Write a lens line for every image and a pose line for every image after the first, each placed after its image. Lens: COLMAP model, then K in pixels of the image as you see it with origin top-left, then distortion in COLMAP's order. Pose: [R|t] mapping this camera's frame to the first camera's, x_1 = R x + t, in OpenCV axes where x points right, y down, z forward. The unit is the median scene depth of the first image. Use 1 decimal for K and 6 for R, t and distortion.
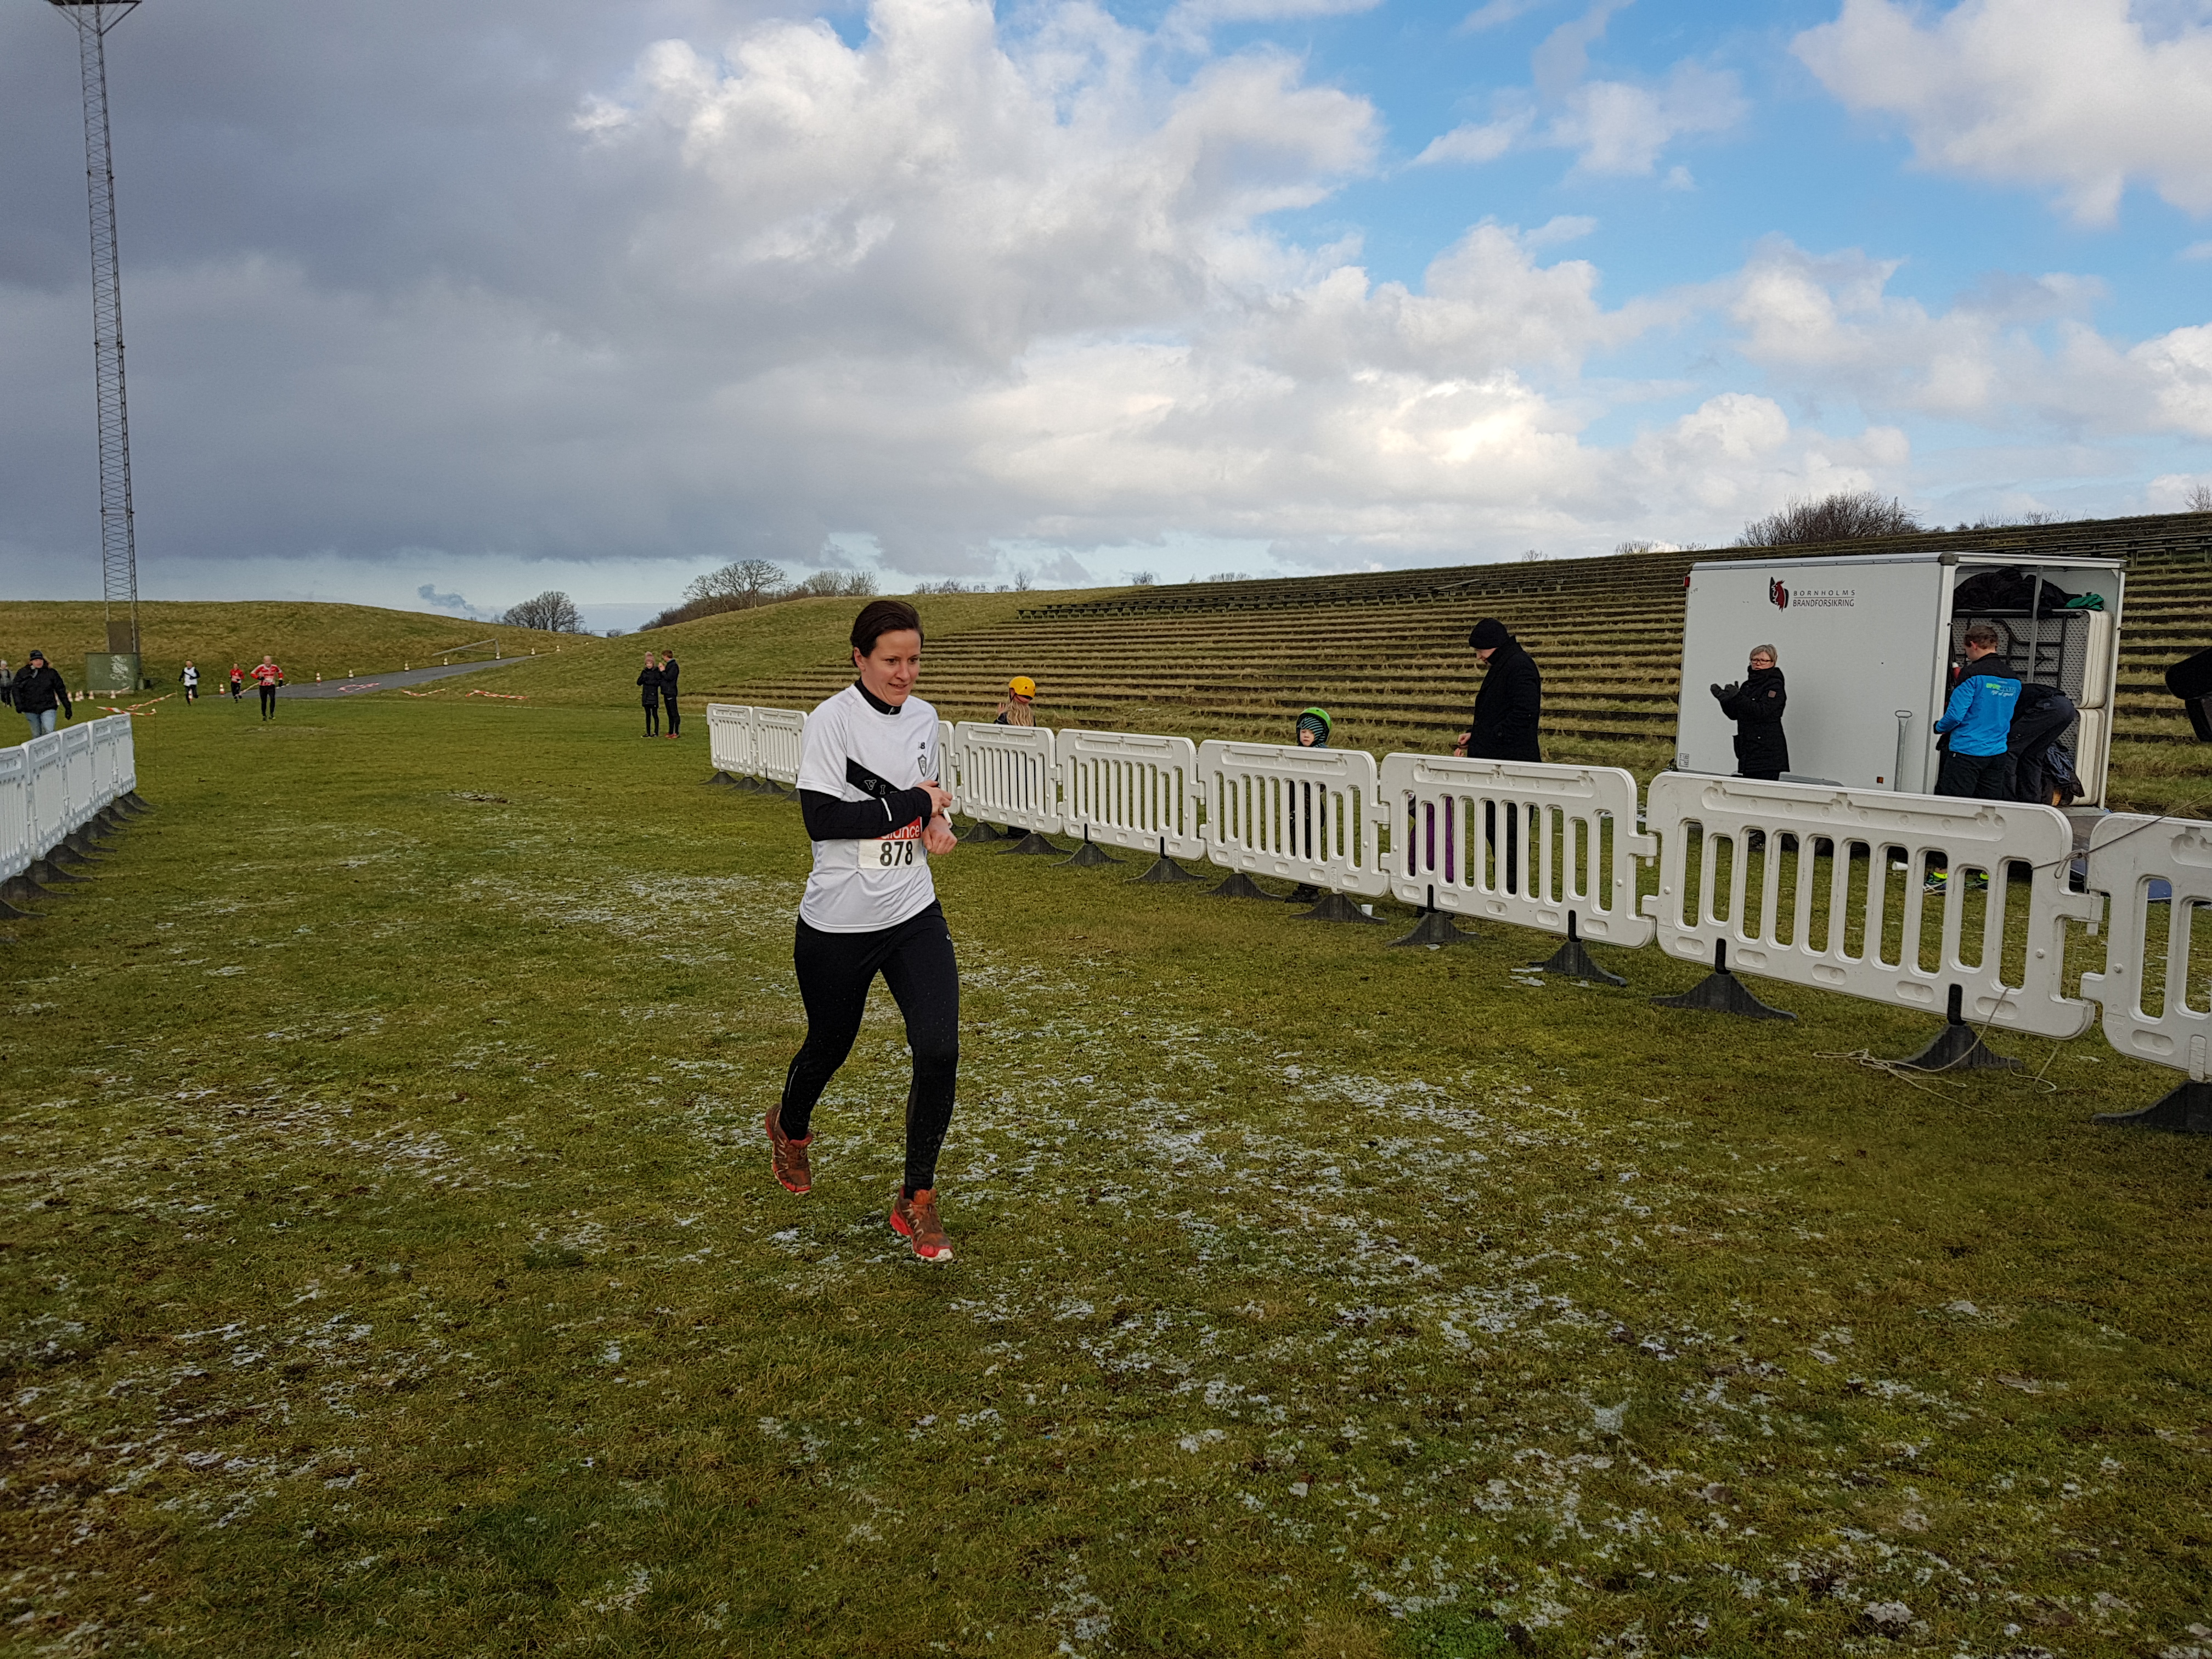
lens RADIAL K [[1711.0, 0, 1165.0], [0, 1711.0, 848.6], [0, 0, 1]] dist [0.052759, -0.087205]
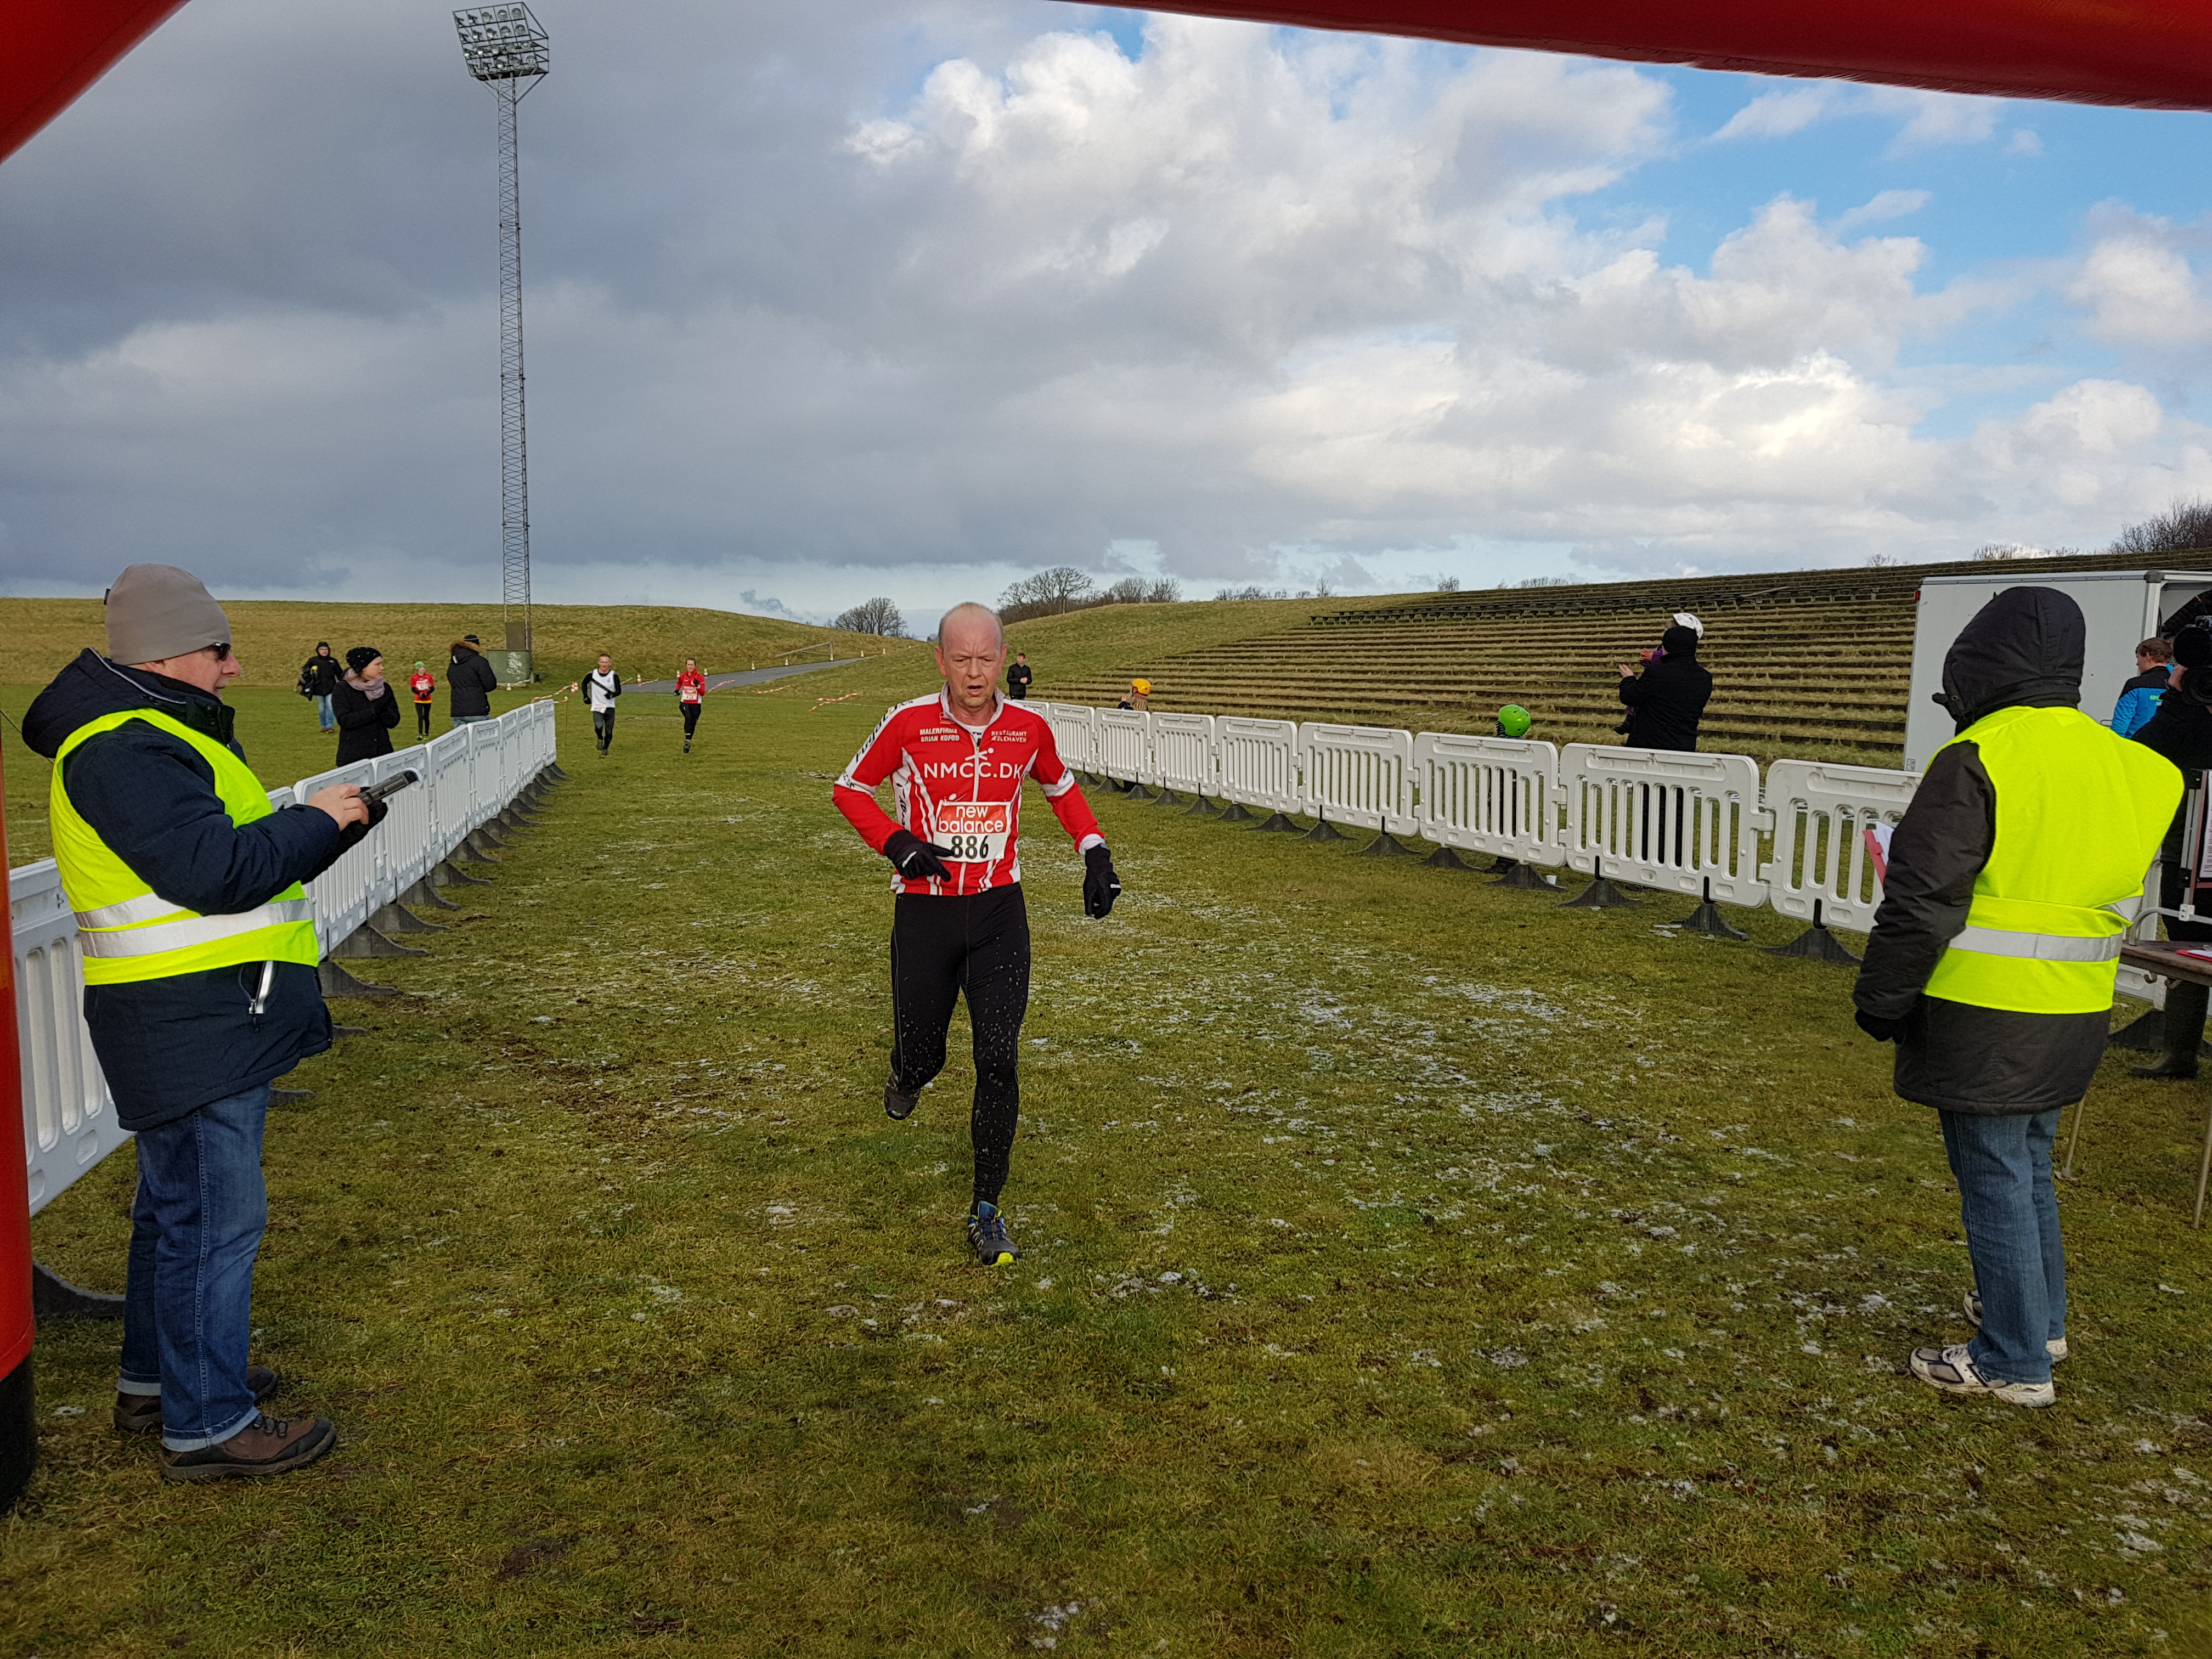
lens RADIAL K [[1711.0, 0, 1086.2], [0, 1711.0, 837.5], [0, 0, 1]] dist [0.052759, -0.087205]
pose [[0.976055, 0.033279, -0.214961, 0.065722], [-0.035375, 0.999357, -0.005907, 0.027633], [0.214626, 0.013370, 0.976605, -0.219976]]
